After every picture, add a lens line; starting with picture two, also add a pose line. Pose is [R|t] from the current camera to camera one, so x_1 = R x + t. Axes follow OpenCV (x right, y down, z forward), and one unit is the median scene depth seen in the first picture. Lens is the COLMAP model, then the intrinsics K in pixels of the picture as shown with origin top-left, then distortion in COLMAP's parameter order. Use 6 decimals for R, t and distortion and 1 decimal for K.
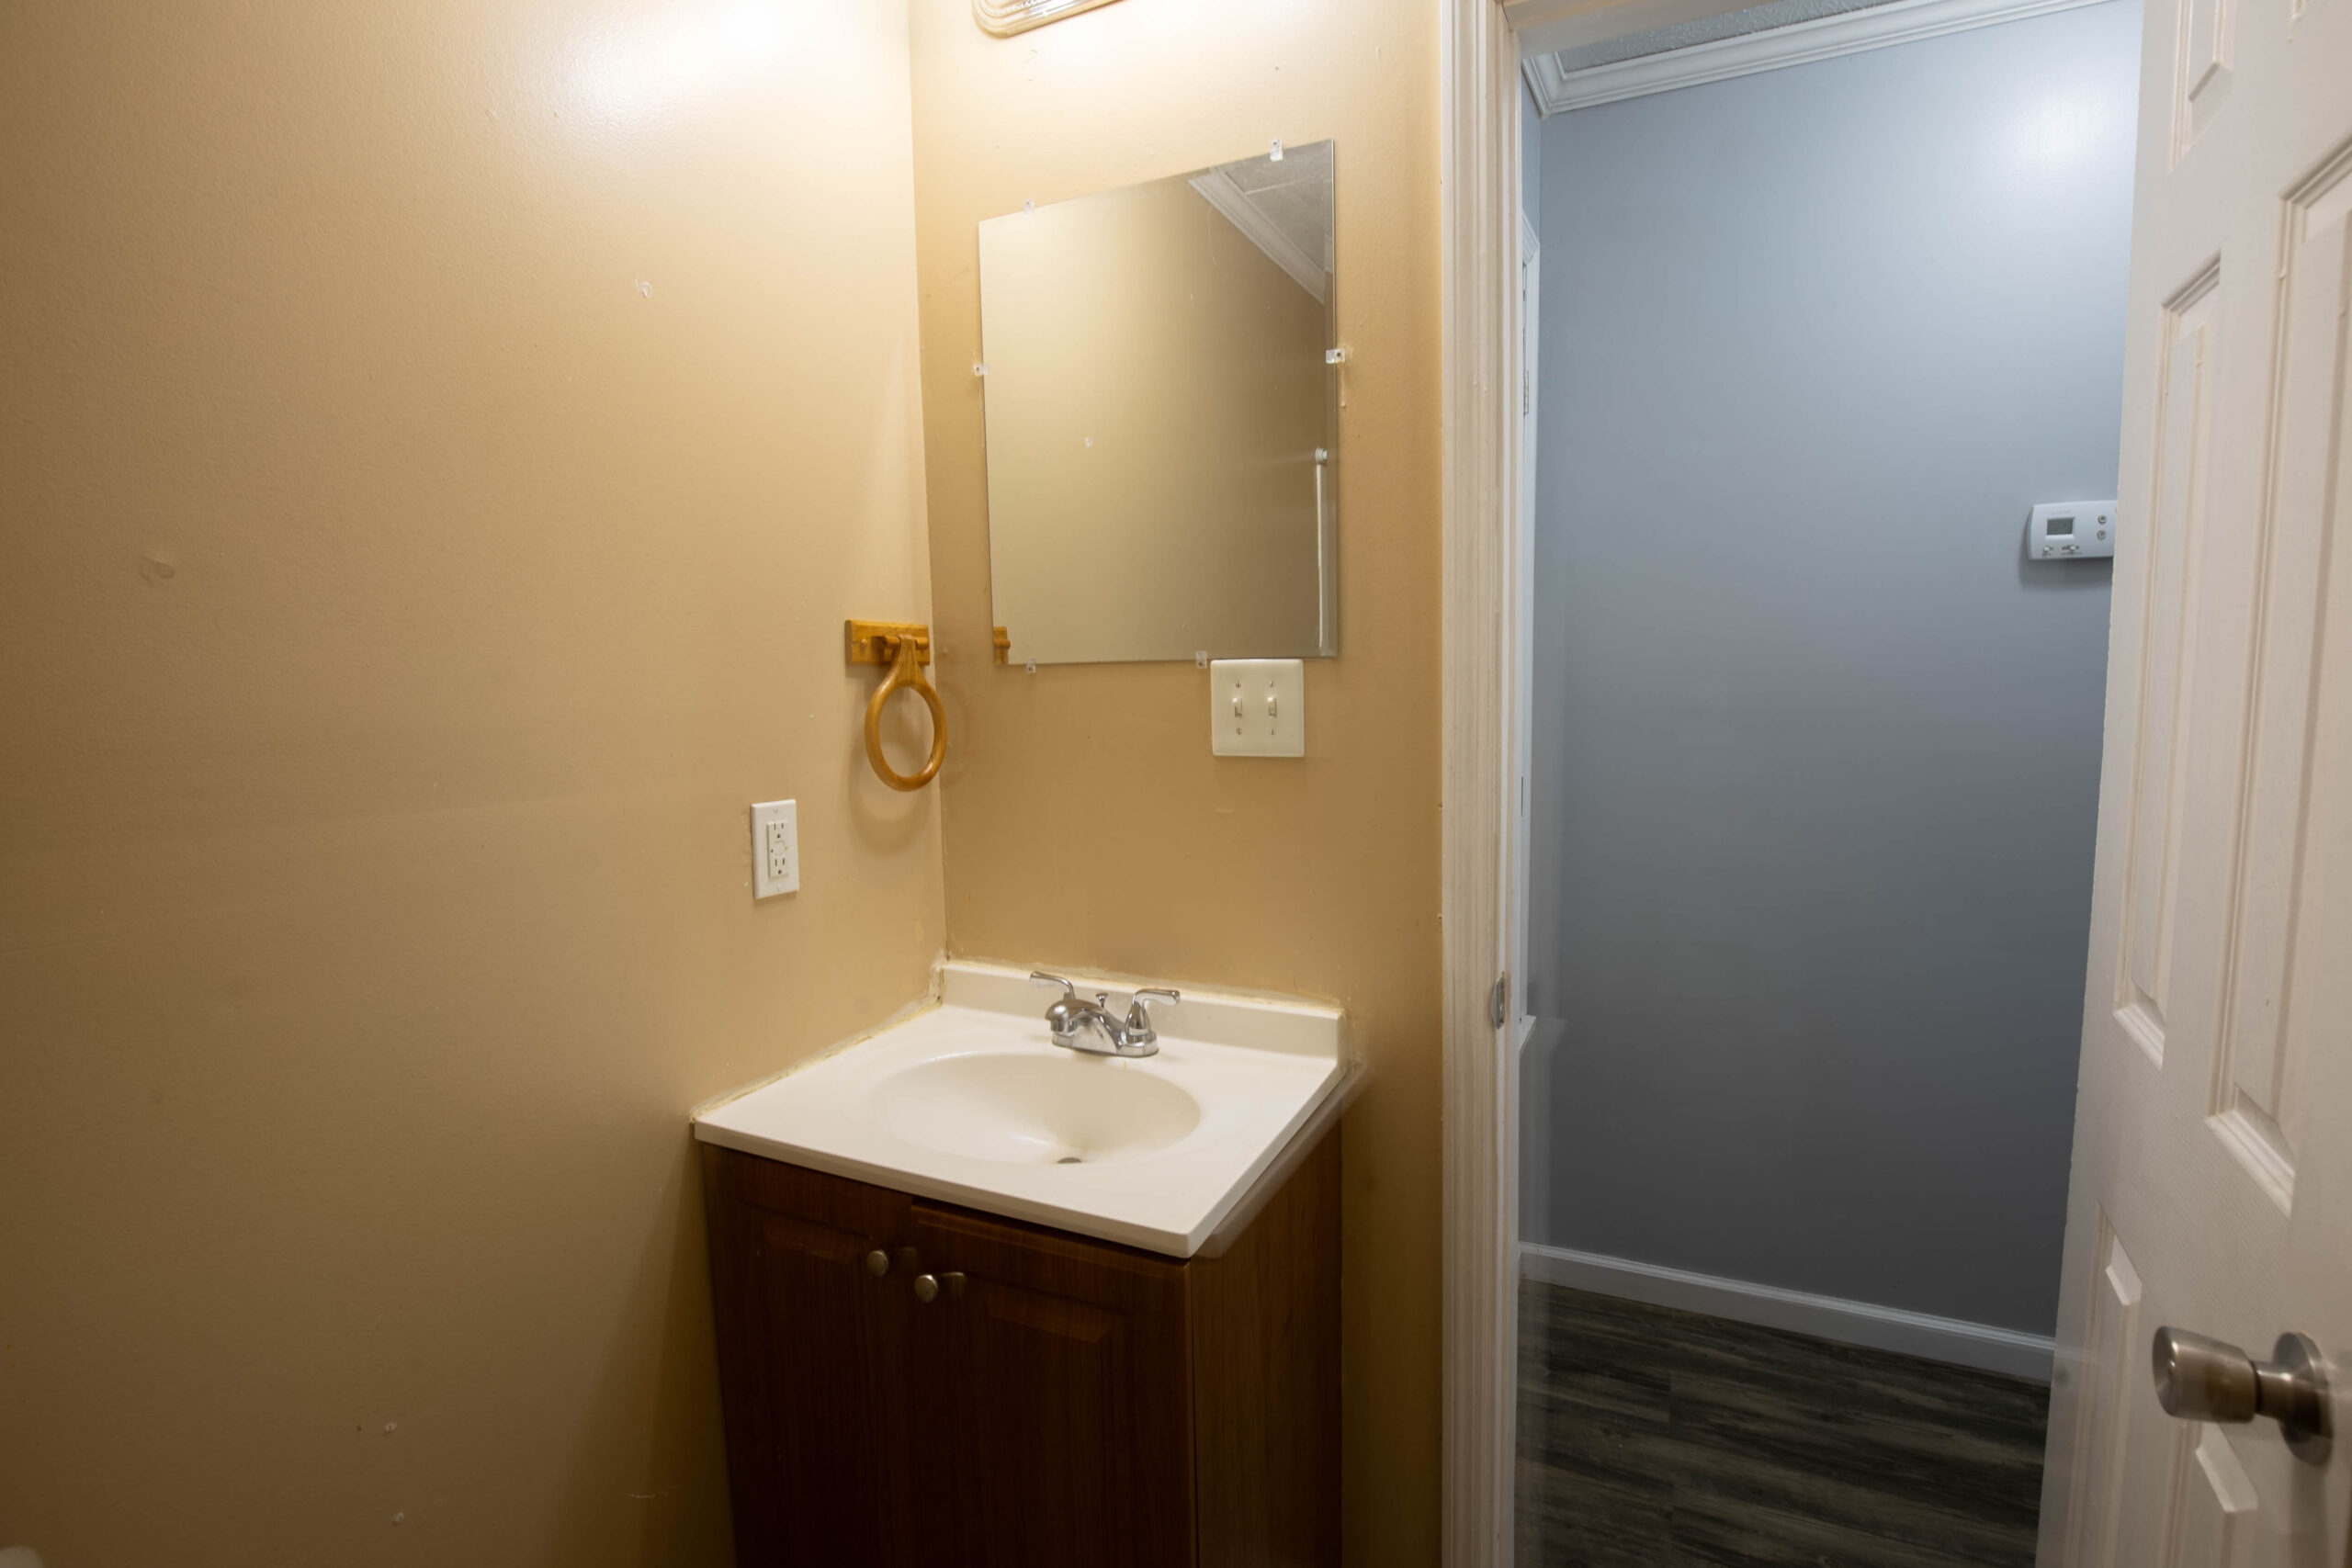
lens RADIAL K [[1085.6, 0, 1176.0], [0, 1085.6, 784.0], [0, 0, 1]] dist [-0.044100, 0.006266]
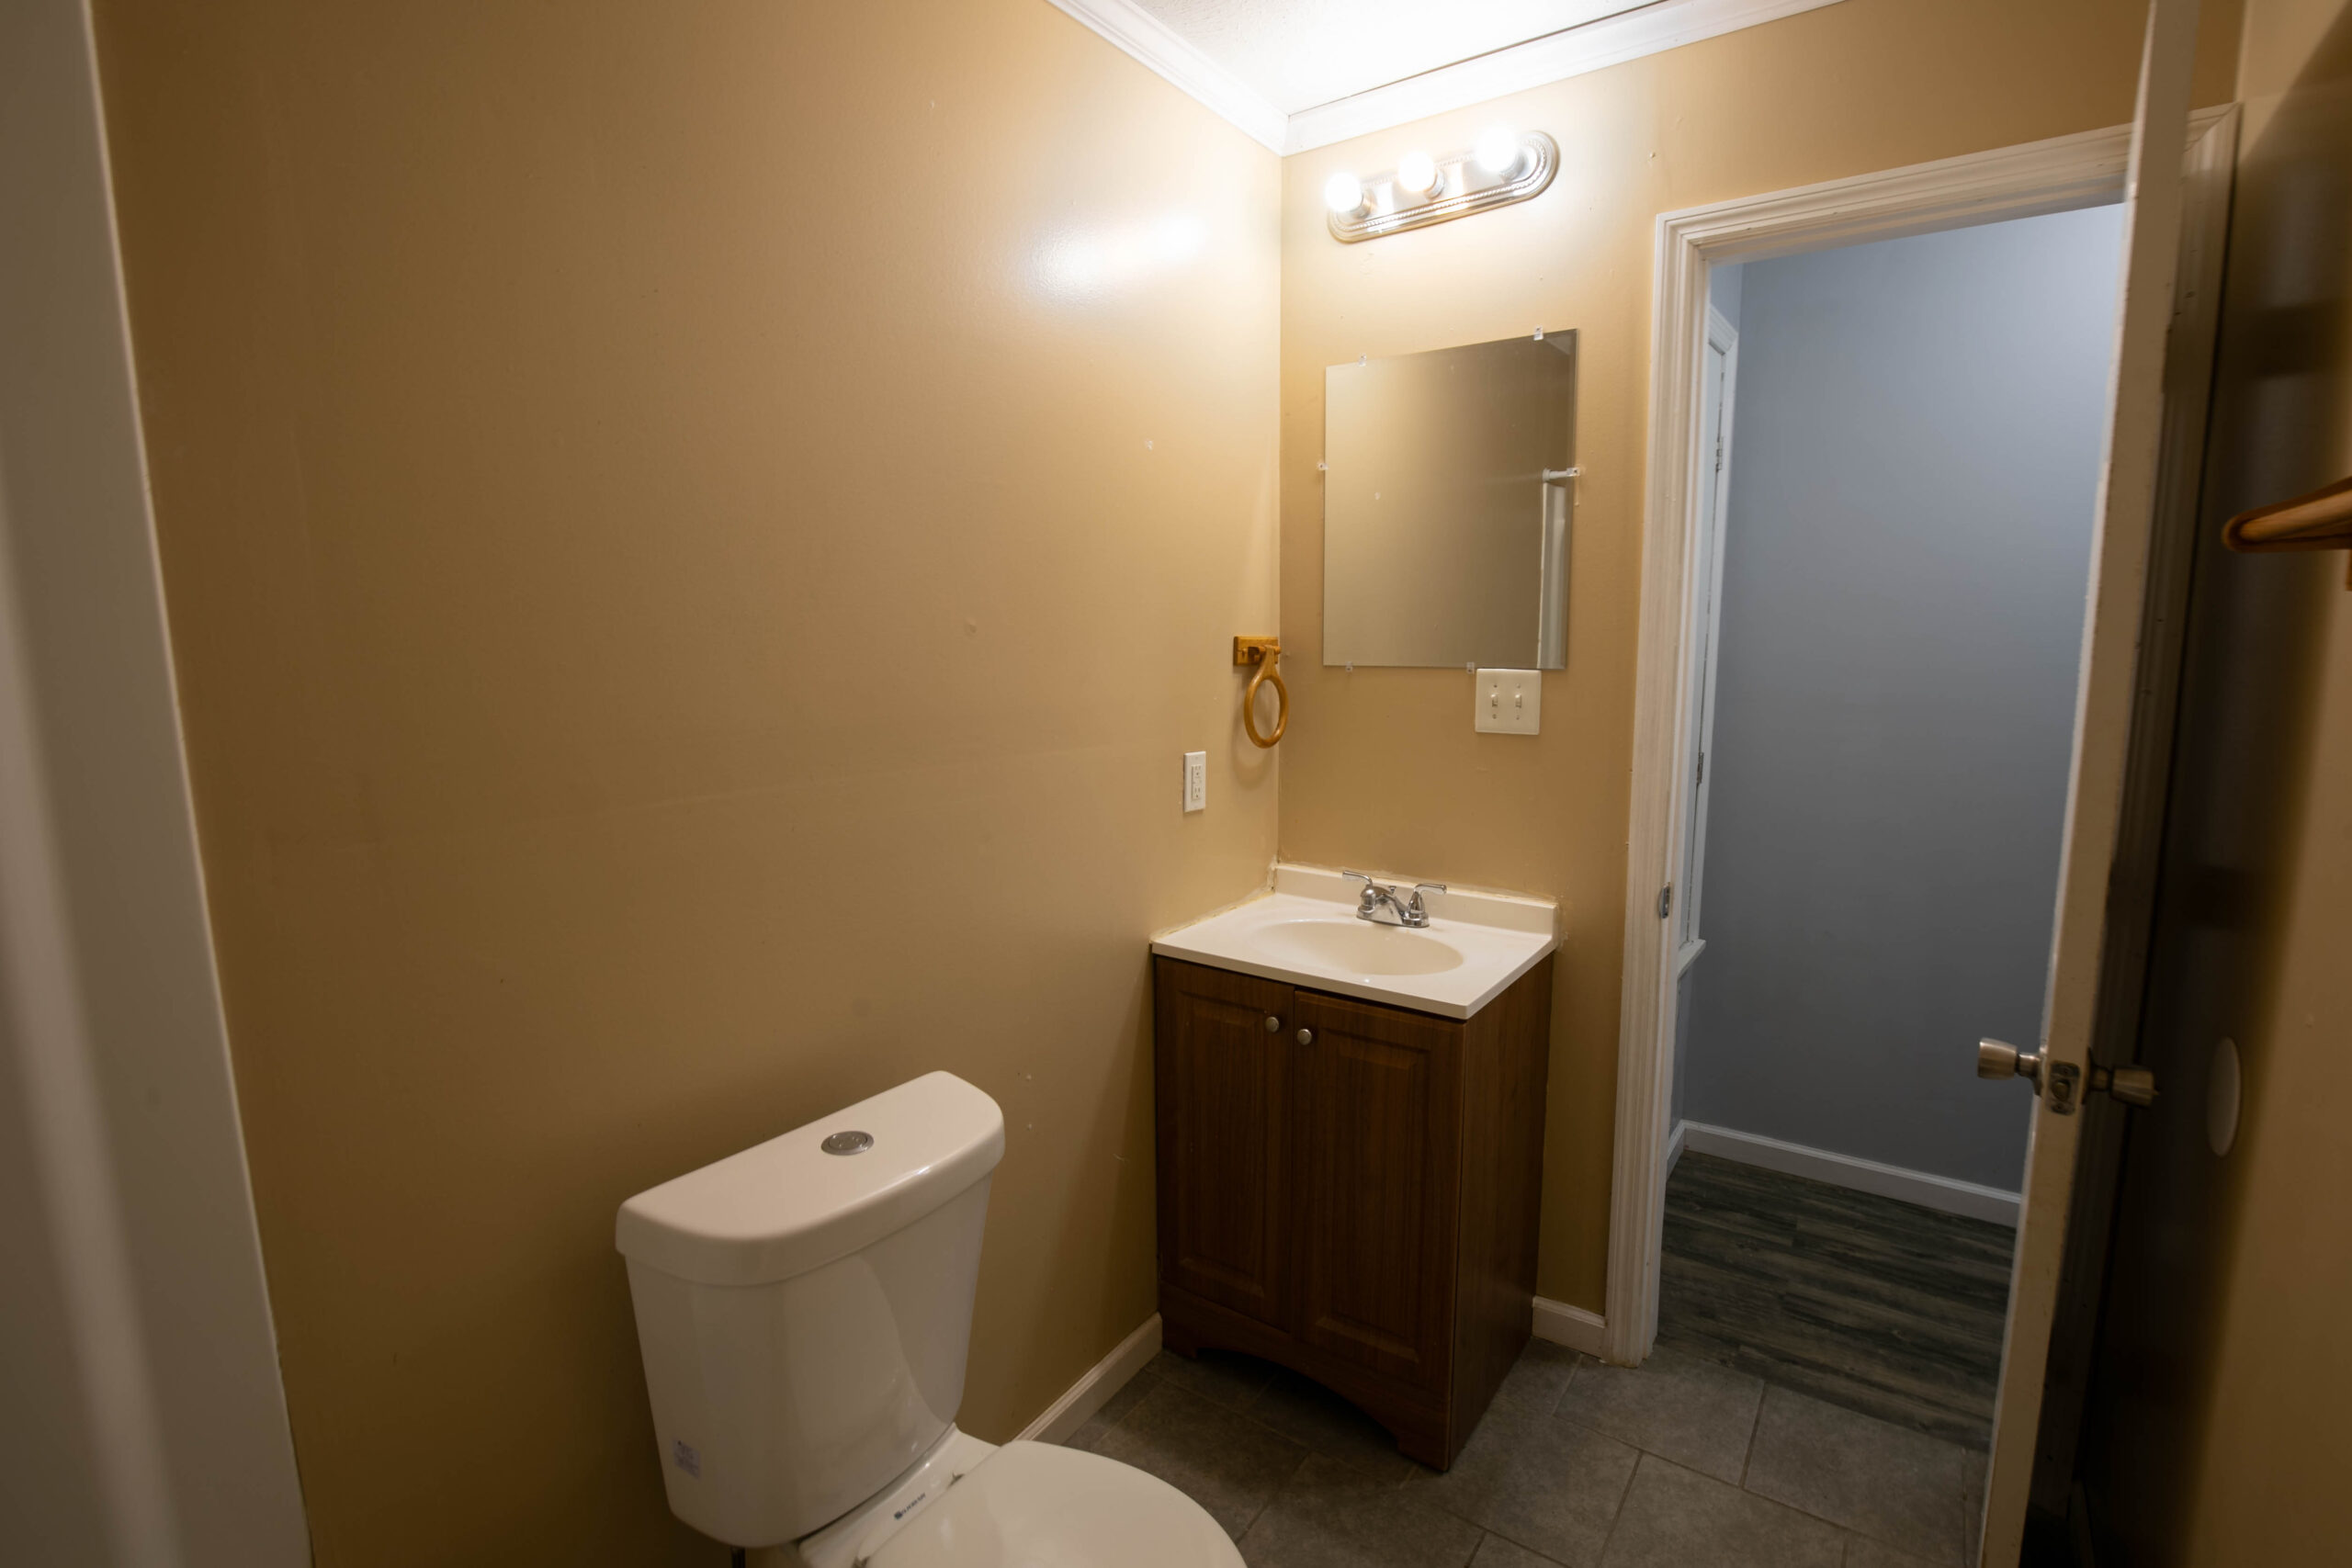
lens RADIAL K [[1085.6, 0, 1176.0], [0, 1085.6, 784.0], [0, 0, 1]] dist [-0.044100, 0.006266]
pose [[0.984424, 0.040263, -0.171139, -0.112443], [-0.033664, 0.998580, 0.041286, -0.001932], [0.172559, -0.034881, 0.984381, -0.538679]]
